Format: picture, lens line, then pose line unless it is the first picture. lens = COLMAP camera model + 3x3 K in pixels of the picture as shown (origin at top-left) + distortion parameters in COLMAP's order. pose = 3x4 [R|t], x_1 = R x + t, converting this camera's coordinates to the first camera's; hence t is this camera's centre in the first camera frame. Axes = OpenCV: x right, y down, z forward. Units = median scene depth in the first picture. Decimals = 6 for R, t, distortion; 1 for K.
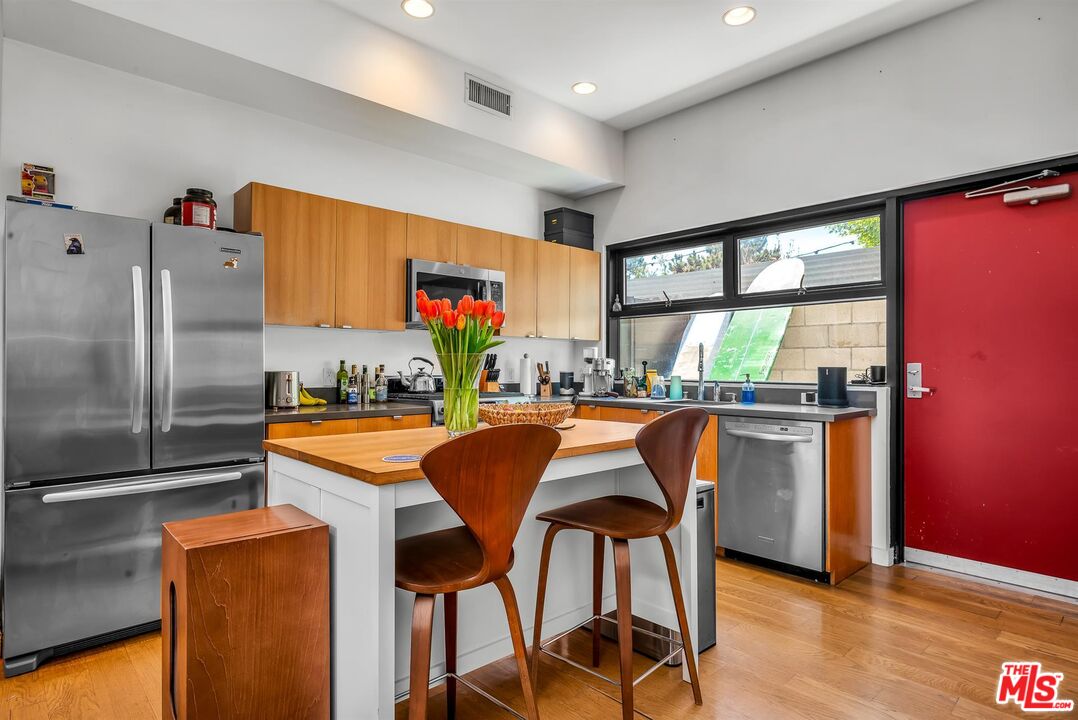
lens RADIAL K [[583.4, 0, 539.0], [0, 583.4, 360.0], [0, 0, 1]] dist [-0.002374, -0.000273]
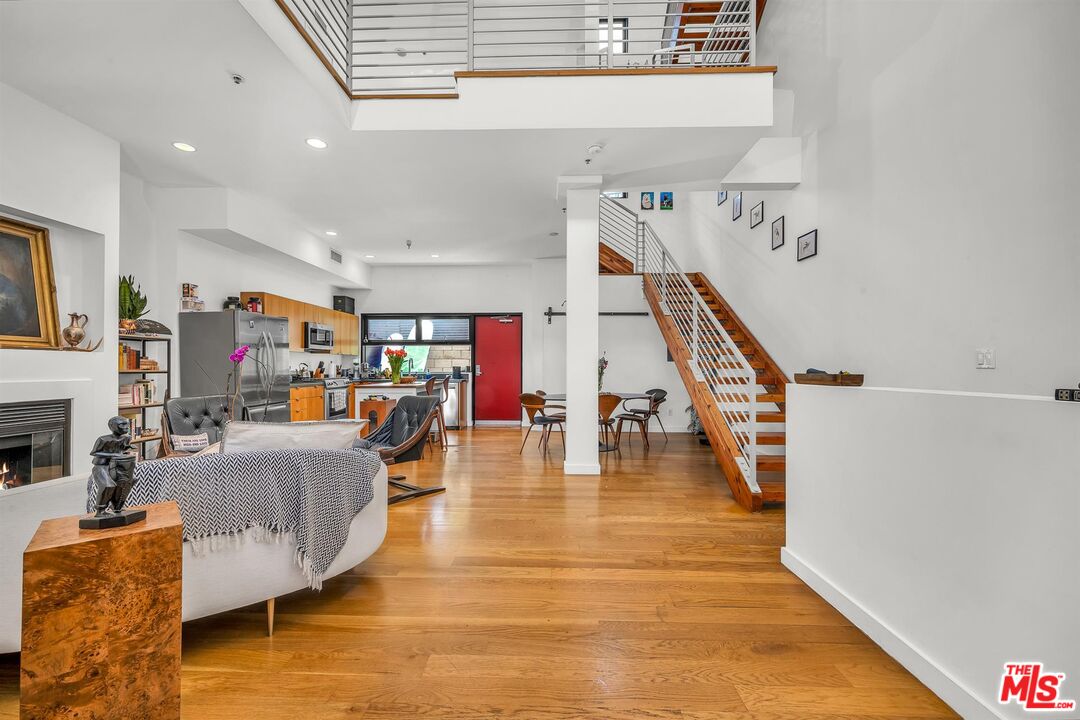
lens RADIAL K [[442.7, 0, 542.5], [0, 442.7, 358.1], [0, 0, 1]] dist [0.001243, -0.000132]
pose [[0.702823, 0.010631, 0.711285, -0.834489], [-0.003147, 0.999925, -0.011836, -0.005940], [-0.711358, 0.006081, 0.702804, -0.969692]]
